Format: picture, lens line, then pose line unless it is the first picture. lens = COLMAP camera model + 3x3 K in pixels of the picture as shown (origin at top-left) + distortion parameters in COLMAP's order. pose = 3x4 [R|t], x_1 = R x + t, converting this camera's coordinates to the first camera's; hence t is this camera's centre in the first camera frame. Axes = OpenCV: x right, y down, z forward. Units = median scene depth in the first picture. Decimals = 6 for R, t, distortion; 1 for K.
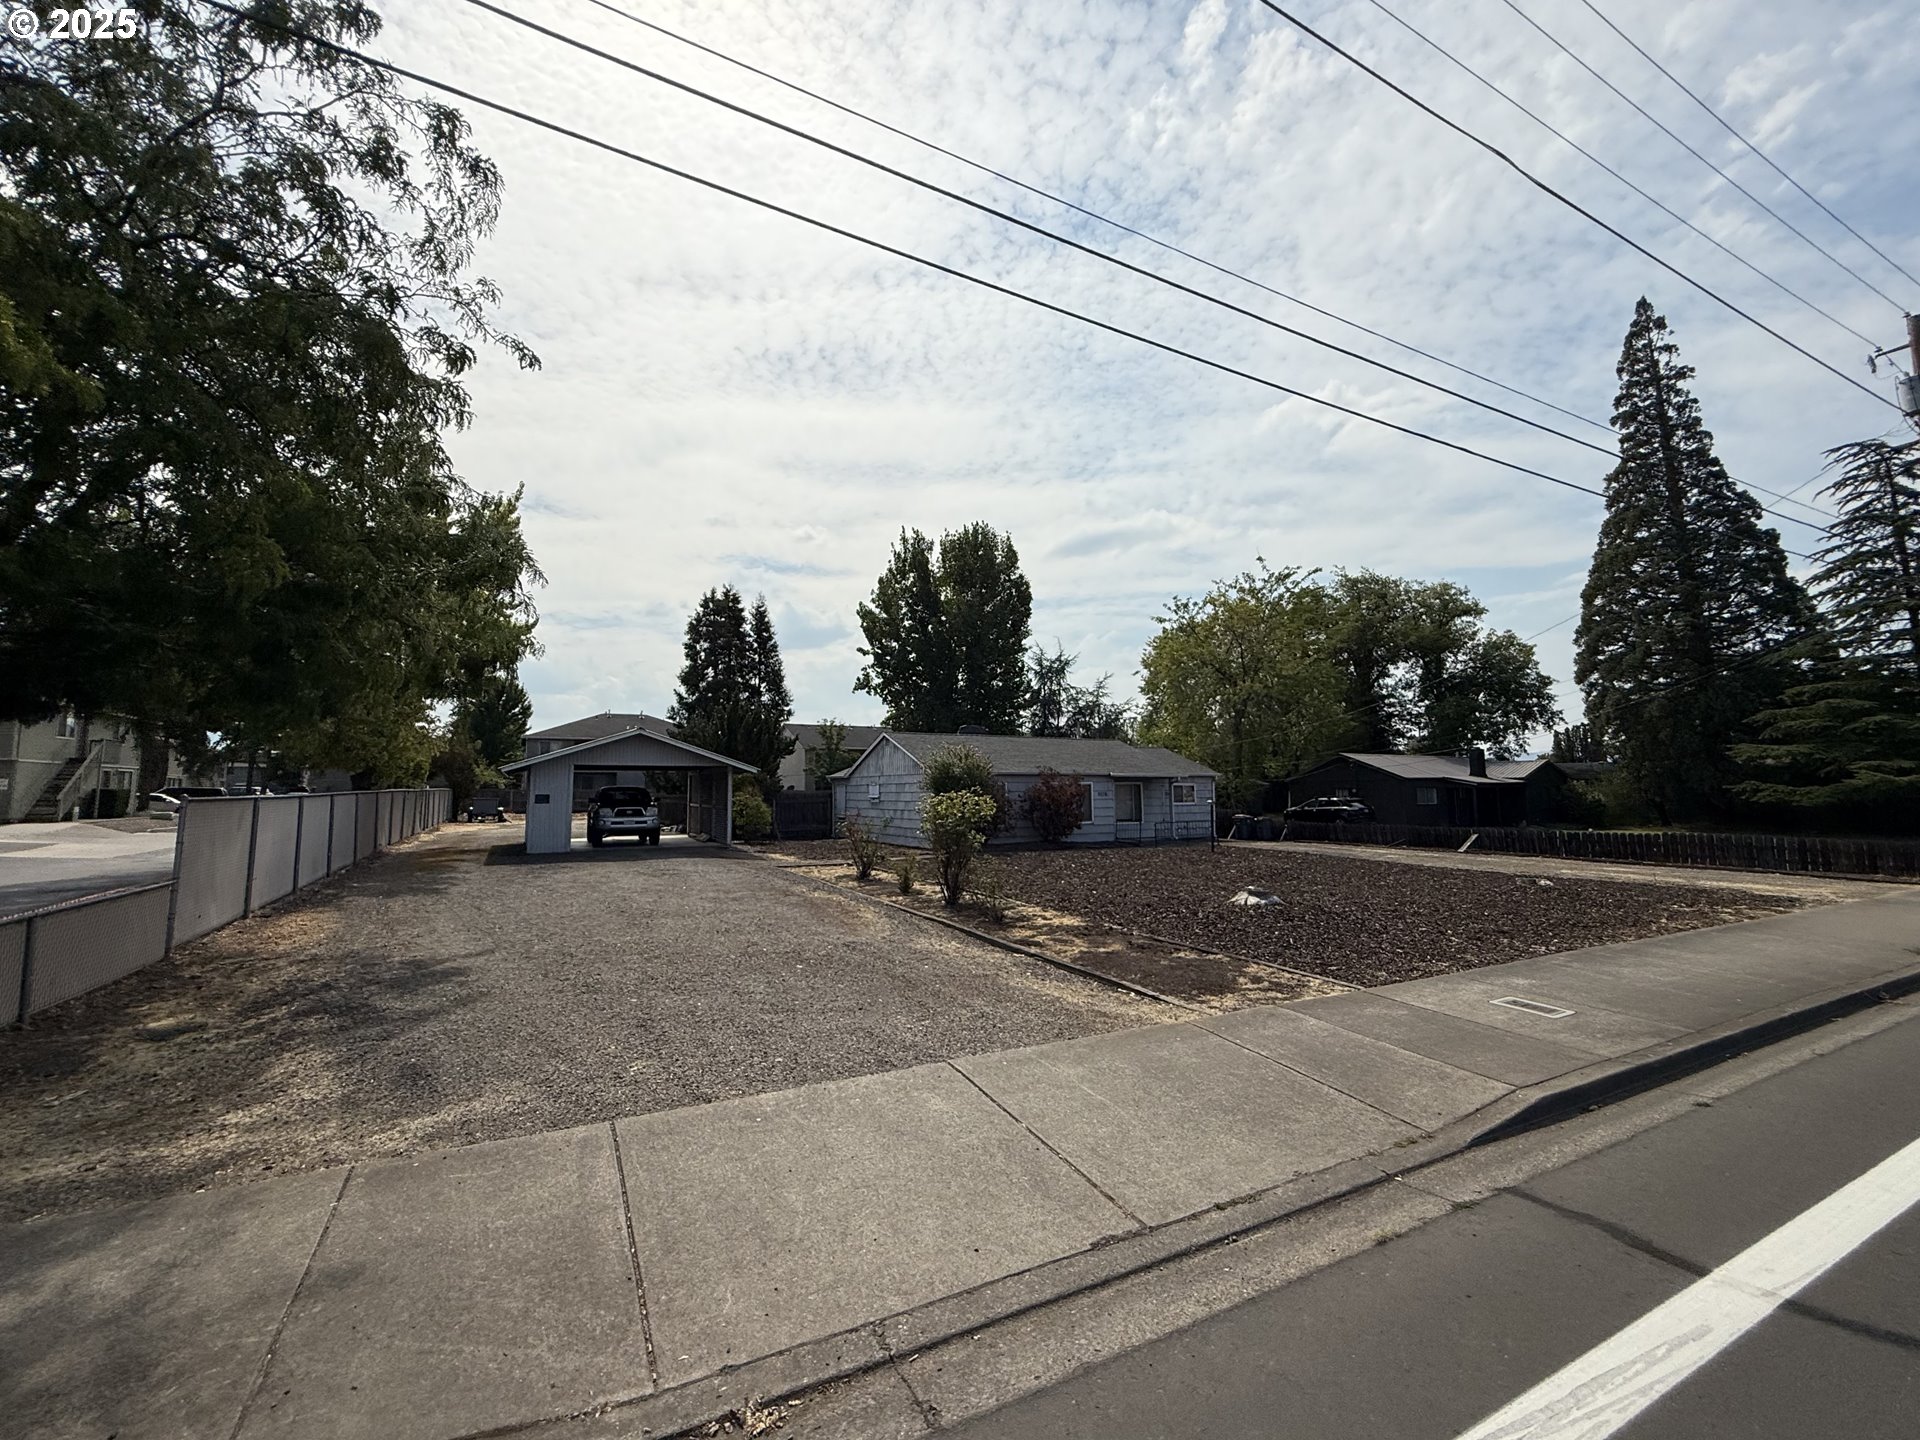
lens RADIAL K [[764.9, 0, 960.0], [0, 764.9, 720.0], [0, 0, 1]] dist [-0.000669, -0.000060]
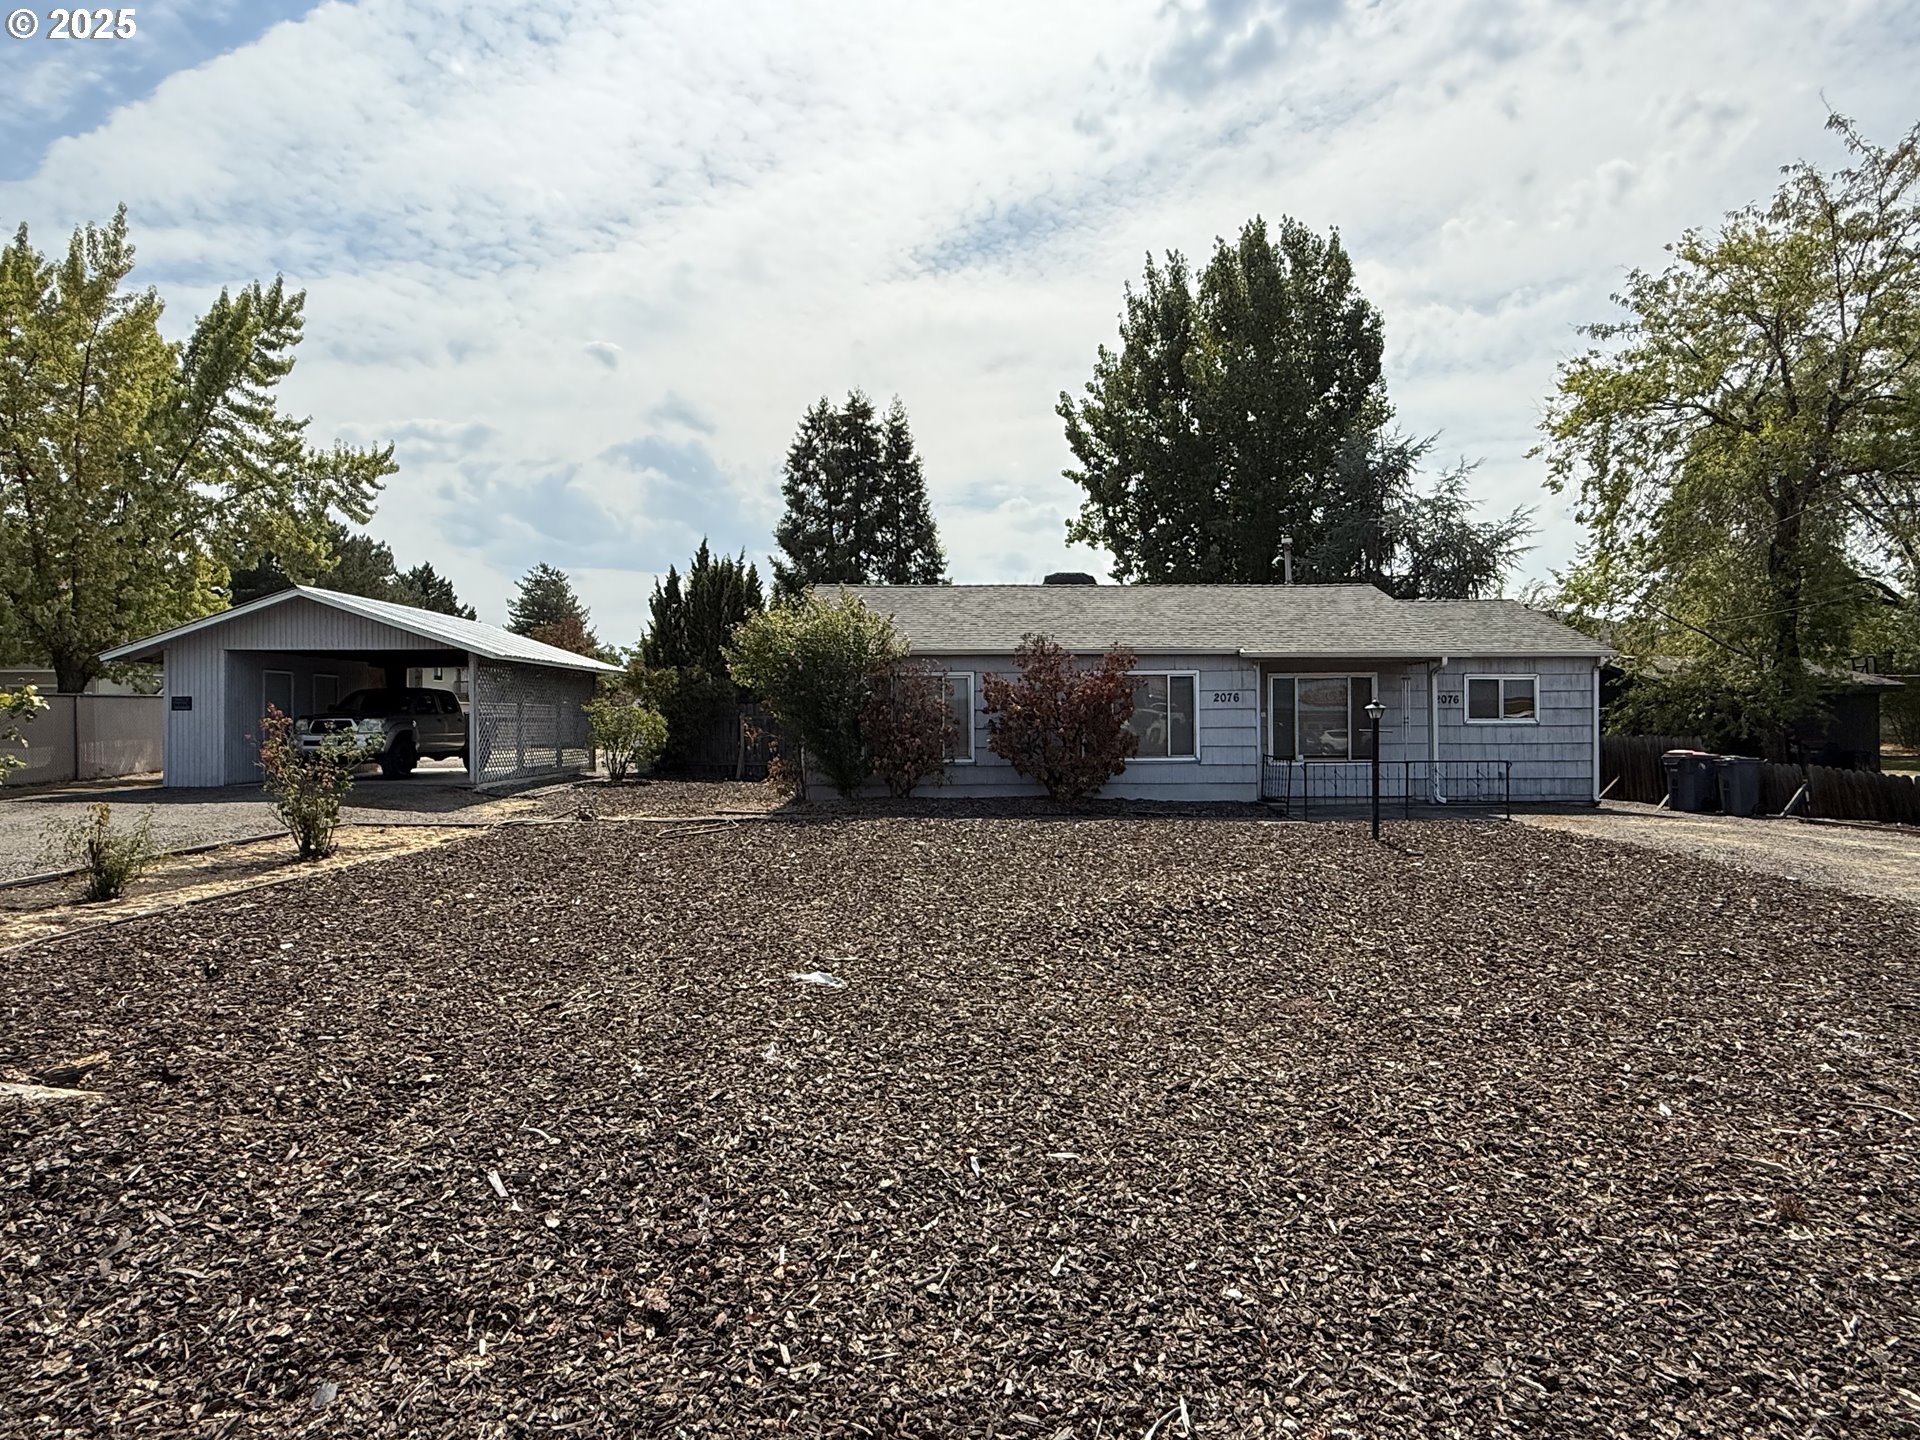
lens RADIAL K [[1028.7, 0, 957.8], [0, 1028.7, 770.6], [0, 0, 1]] dist [-0.020787, -0.001756]
pose [[0.888773, 0.025548, -0.457635, 0.185739], [0.041920, 0.989730, 0.136665, 0.028905], [0.456426, -0.140648, 0.878574, 0.223706]]
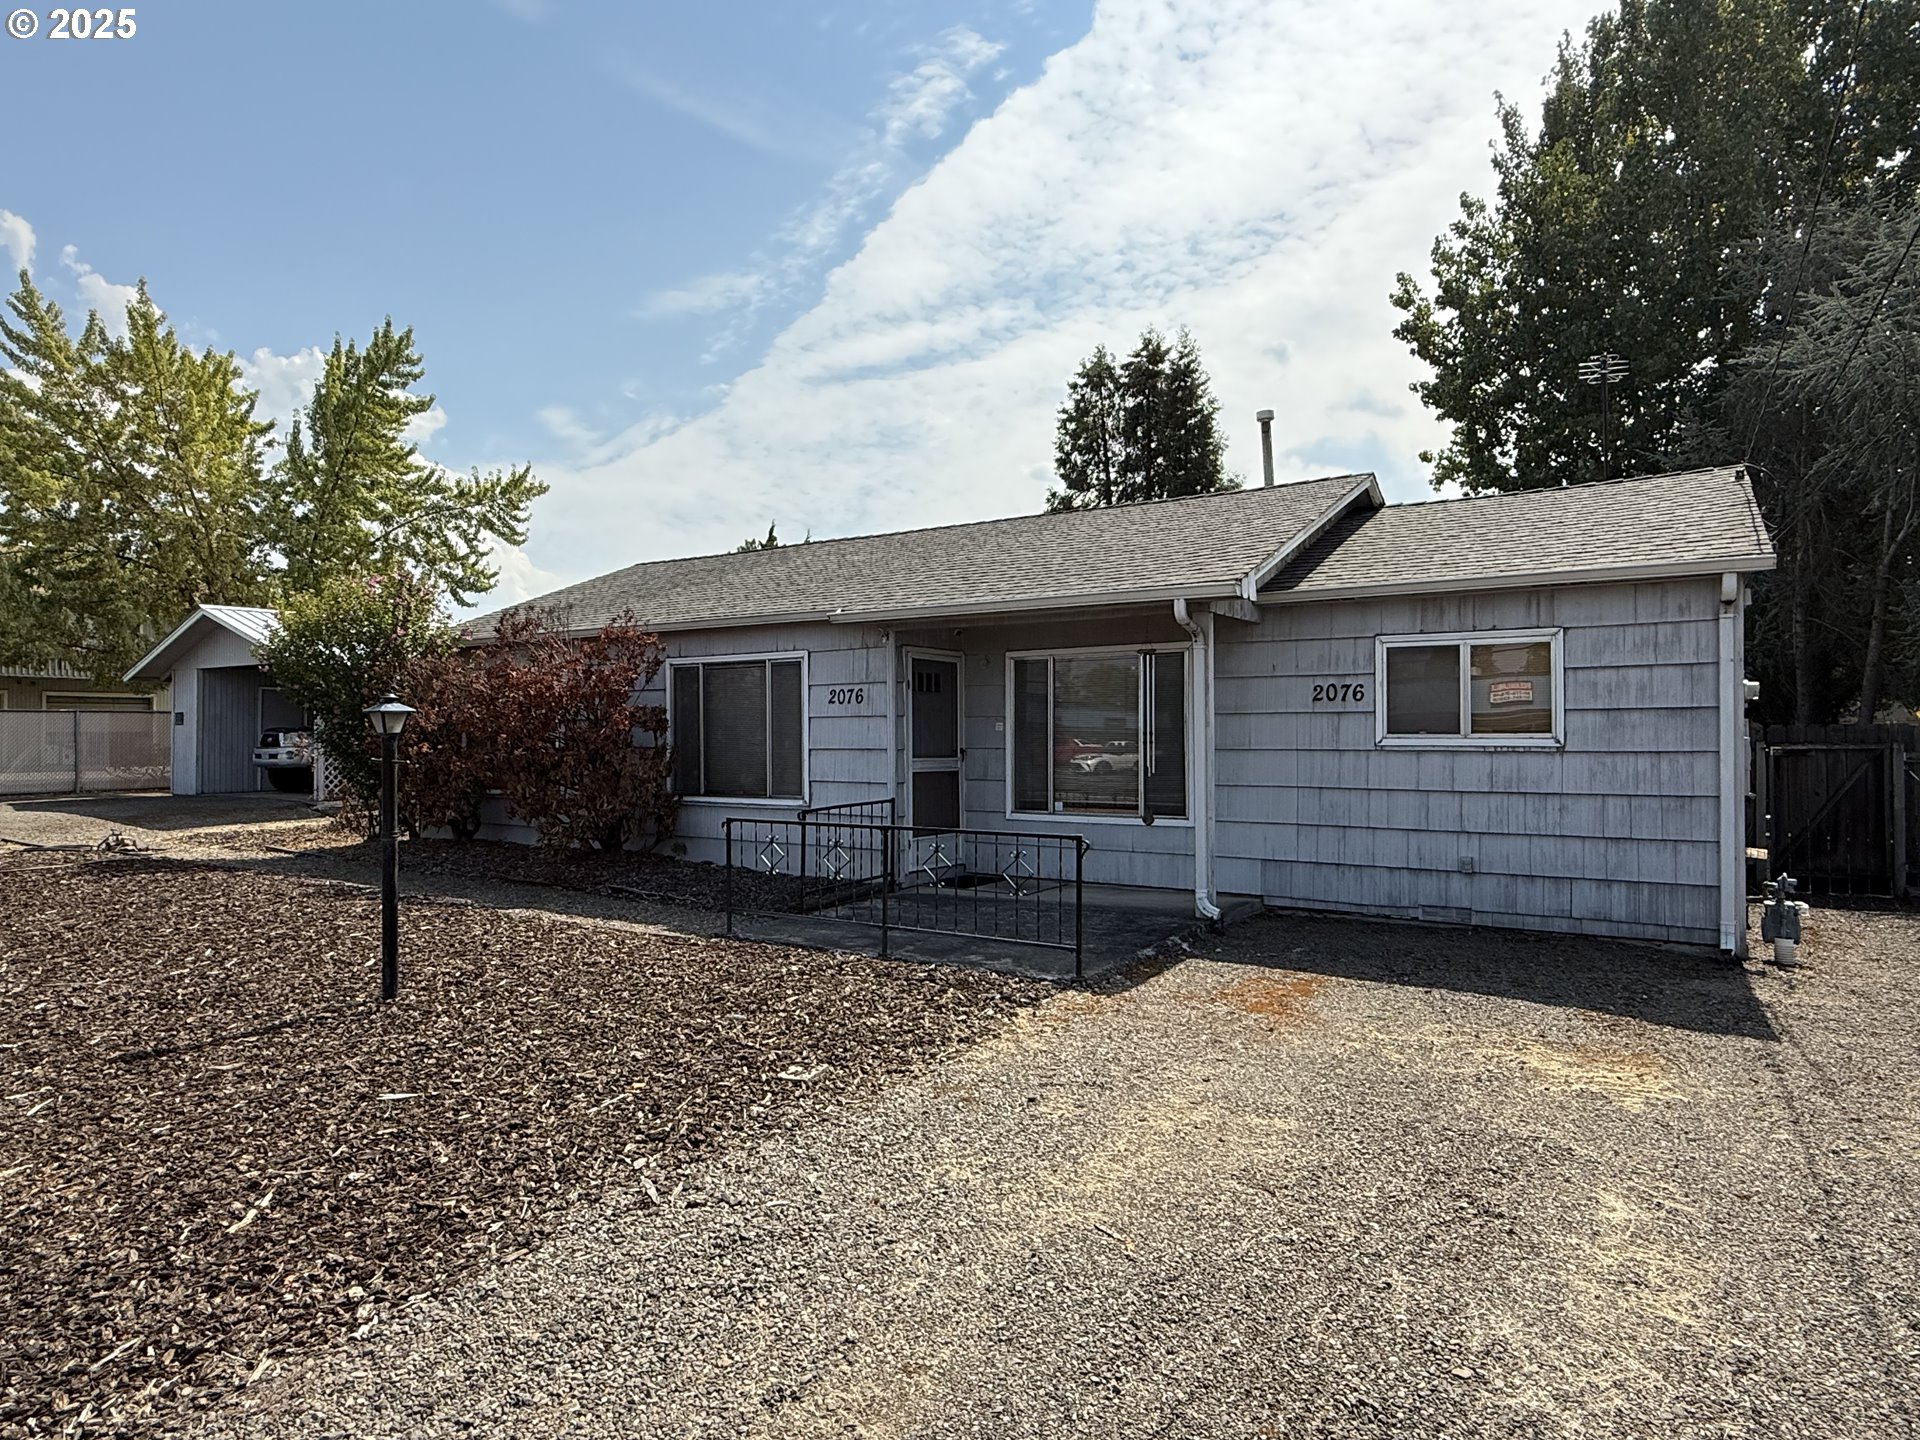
lens RADIAL K [[1117.9, 0, 960.0], [0, 1117.9, 720.0], [0, 0, 1]] dist [-0.003030, 0.021562]
pose [[0.485192, -0.010140, -0.874349, 0.305051], [0.078409, 0.996409, 0.031955, 0.055136], [0.870885, -0.084061, 0.484245, 0.488774]]
